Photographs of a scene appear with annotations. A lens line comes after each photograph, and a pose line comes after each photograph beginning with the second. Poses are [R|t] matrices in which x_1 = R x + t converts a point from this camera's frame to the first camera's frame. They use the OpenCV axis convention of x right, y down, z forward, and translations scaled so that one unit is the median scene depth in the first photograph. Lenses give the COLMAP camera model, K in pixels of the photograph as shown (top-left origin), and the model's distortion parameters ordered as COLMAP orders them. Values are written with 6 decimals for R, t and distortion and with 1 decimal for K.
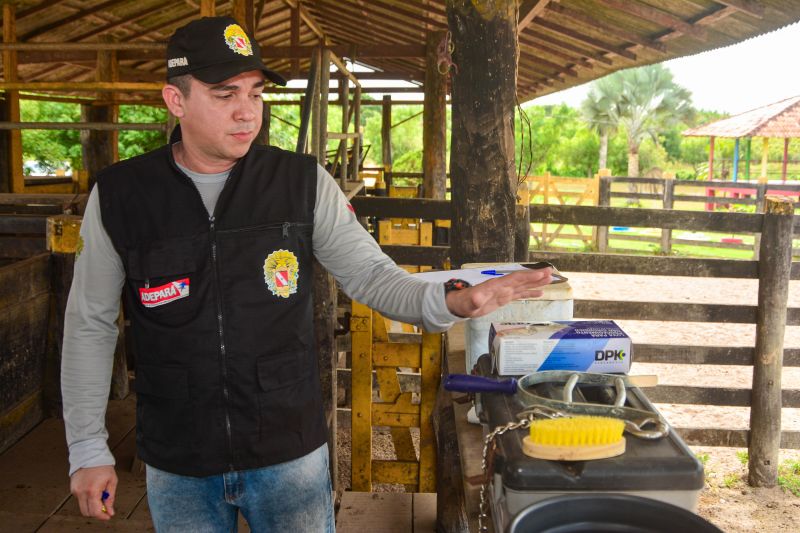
lens RADIAL K [[846.2, 0, 388.3], [0, 846.2, 254.8], [0, 0, 1]] dist [-0.152389, 0.142363]
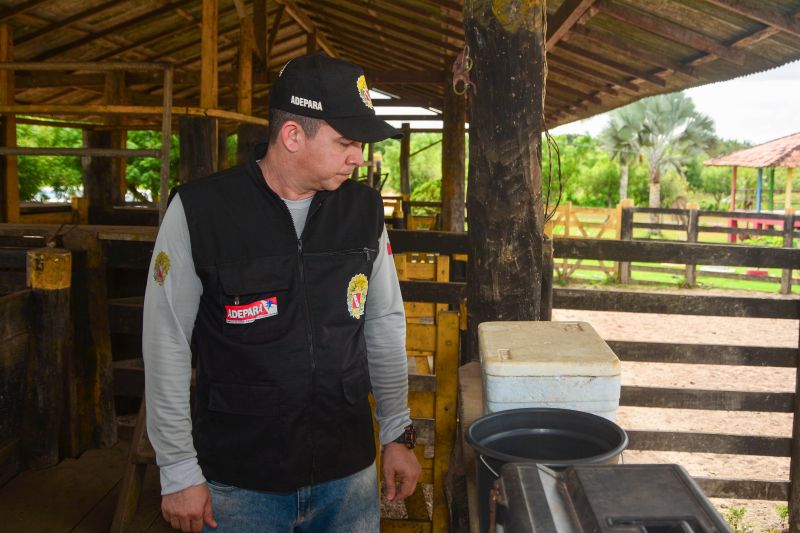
lens RADIAL K [[843.2, 0, 391.0], [0, 843.2, 254.6], [0, 0, 1]] dist [-0.152489, 0.141101]
pose [[0.999771, 0.007464, -0.020046, 0.004772], [-0.008121, 0.999427, -0.032852, -0.007462], [0.019789, 0.033008, 0.999259, 0.050384]]
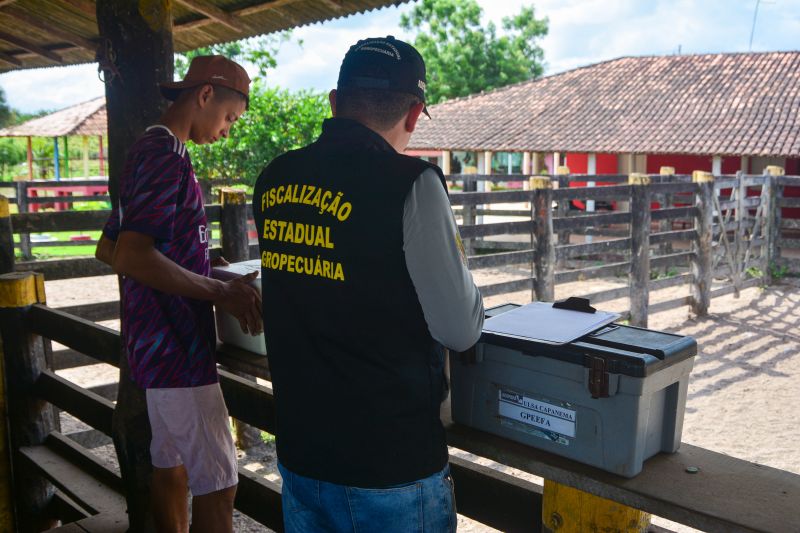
lens RADIAL K [[856.0, 0, 384.8], [0, 856.0, 249.4], [0, 0, 1]] dist [-0.133579, 0.150343]
pose [[0.693407, -0.107745, 0.712445, -0.160382], [0.112620, 0.992811, 0.040536, -0.008925], [-0.711691, 0.052128, 0.700556, 0.031453]]
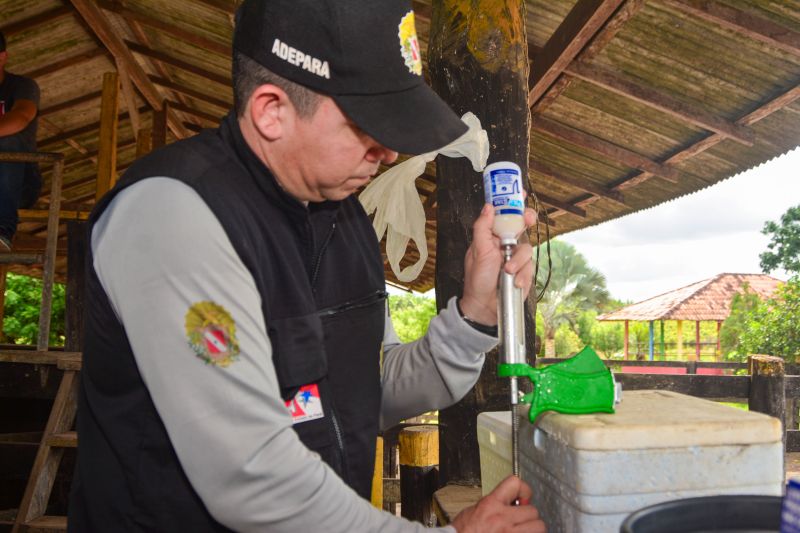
lens RADIAL K [[843.2, 0, 391.0], [0, 843.2, 254.6], [0, 0, 1]] dist [-0.152489, 0.141101]
pose [[0.994100, 0.011827, 0.107822, -0.014902], [0.012794, 0.974314, -0.224830, 0.011730], [-0.107712, 0.224883, 0.968414, 0.123565]]
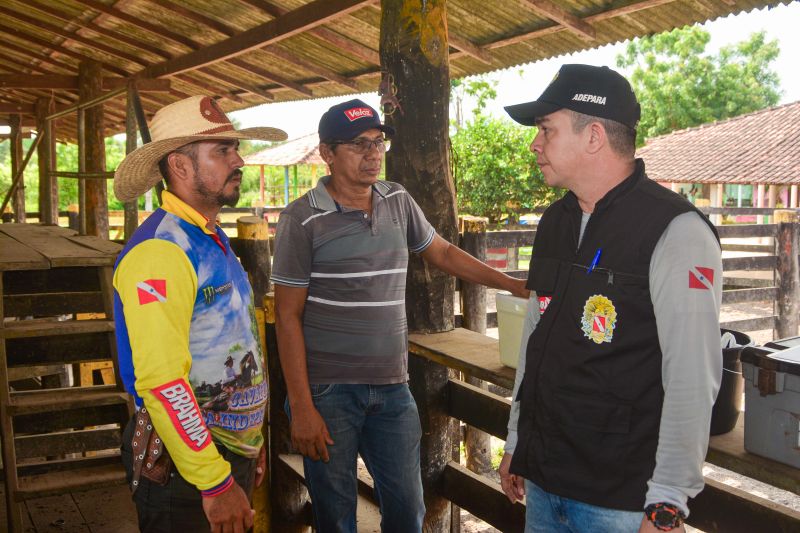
lens RADIAL K [[856.0, 0, 384.8], [0, 856.0, 249.4], [0, 0, 1]] dist [-0.133579, 0.150343]
pose [[0.850062, -0.064410, 0.522729, -0.187630], [0.087464, 0.995977, -0.019513, -0.009980], [-0.519369, 0.062307, 0.852276, 0.038159]]
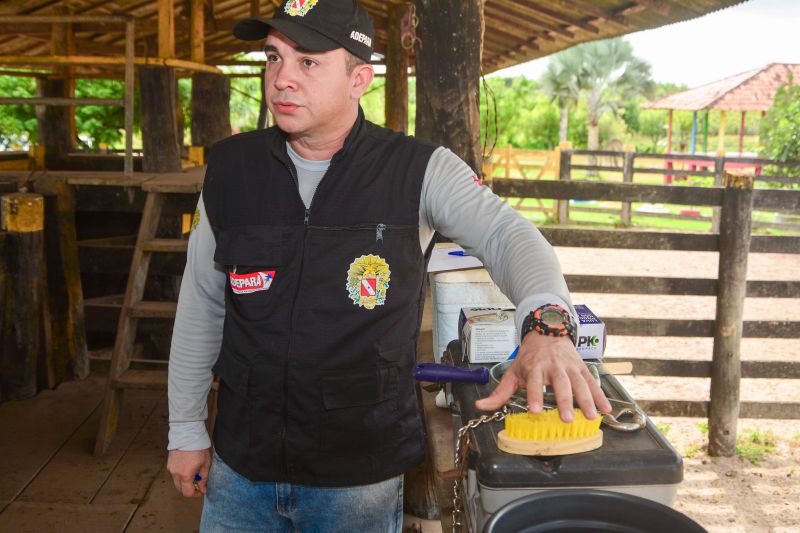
lens RADIAL K [[843.2, 0, 391.0], [0, 843.2, 254.6], [0, 0, 1]] dist [-0.152489, 0.141101]
pose [[0.998811, -0.007855, 0.048123, -0.000944], [0.006282, 0.999444, 0.032754, -0.002515], [-0.048354, -0.032413, 0.998304, 0.006624]]
